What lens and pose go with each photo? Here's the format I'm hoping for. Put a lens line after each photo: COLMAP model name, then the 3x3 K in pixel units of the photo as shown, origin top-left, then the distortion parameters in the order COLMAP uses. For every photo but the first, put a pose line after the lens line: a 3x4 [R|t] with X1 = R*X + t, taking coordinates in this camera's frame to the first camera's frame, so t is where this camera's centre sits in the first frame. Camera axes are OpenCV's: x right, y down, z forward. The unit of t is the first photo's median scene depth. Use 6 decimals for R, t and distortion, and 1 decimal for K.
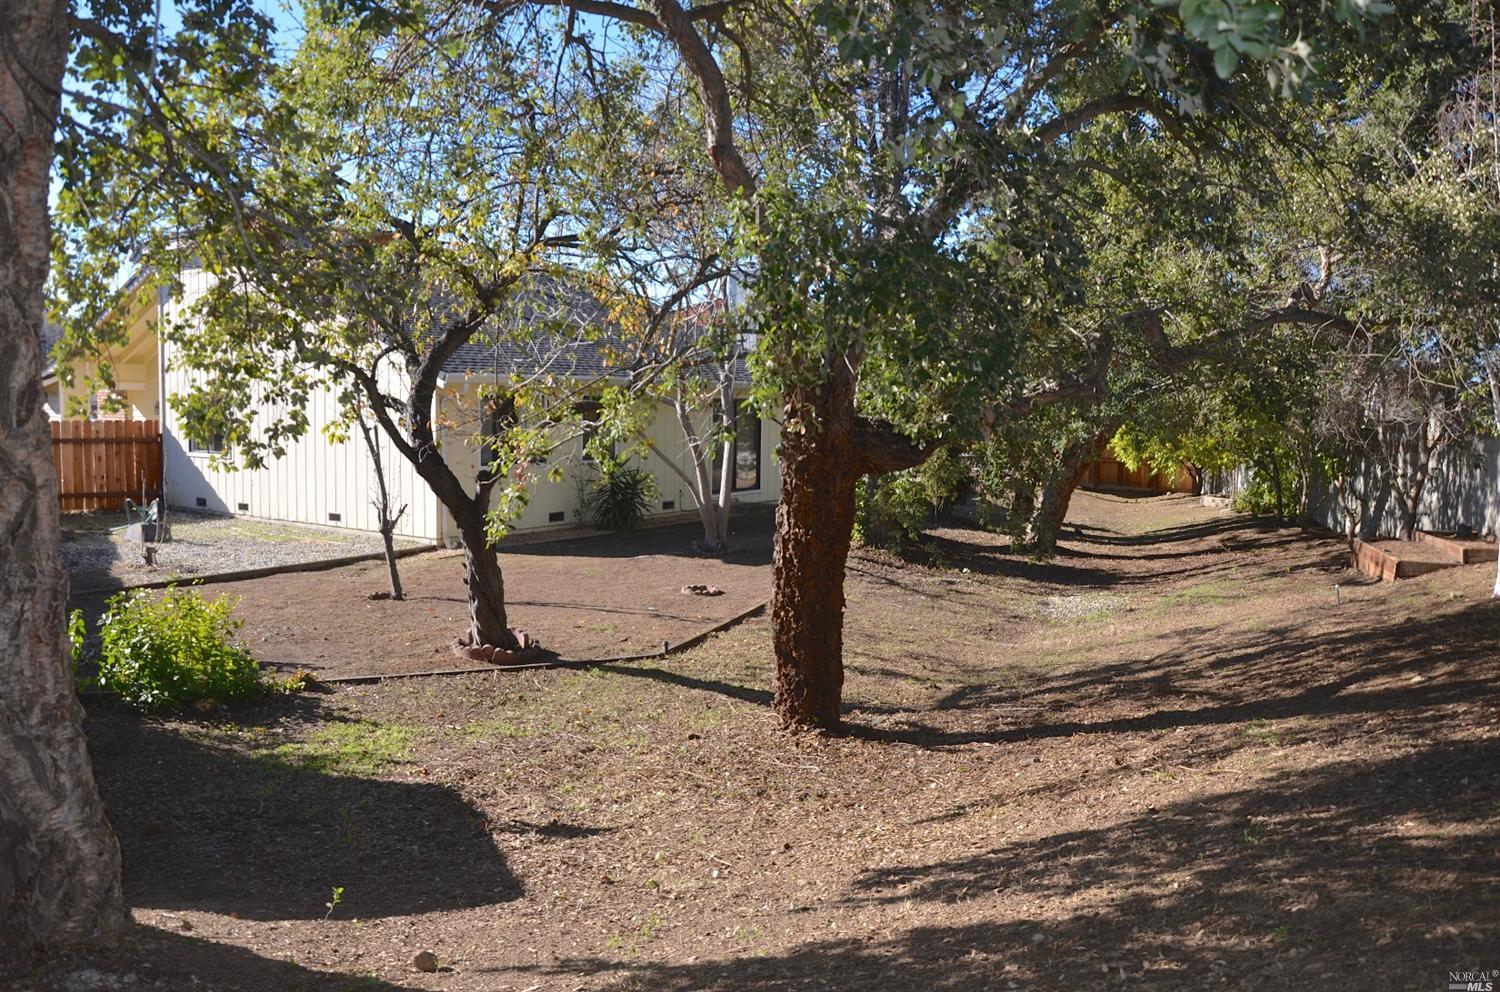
lens RADIAL K [[1177.3, 0, 746.1], [0, 1177.3, 494.9], [0, 0, 1]] dist [-0.148269, 0.096815]
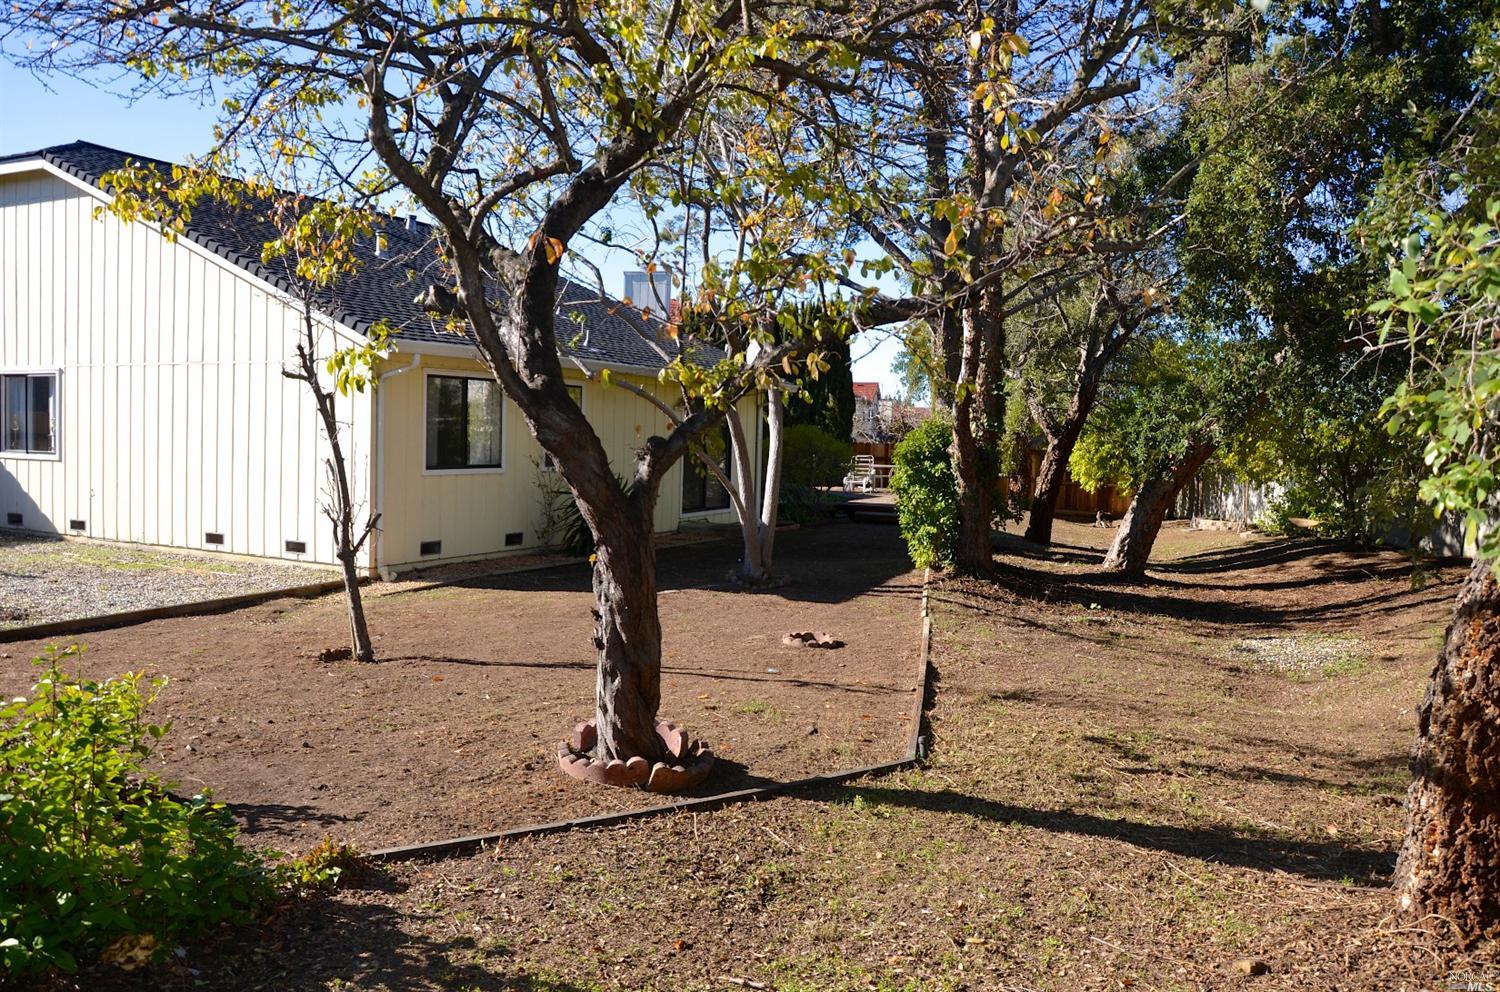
lens RADIAL K [[1177.3, 0, 756.1], [0, 1177.3, 499.4], [0, 0, 1]] dist [-0.148269, 0.096815]
pose [[0.987406, 0.006341, 0.158077, -0.179734], [-0.002848, 0.999747, -0.022313, 0.013178], [-0.158179, 0.021582, 0.987175, 0.313455]]
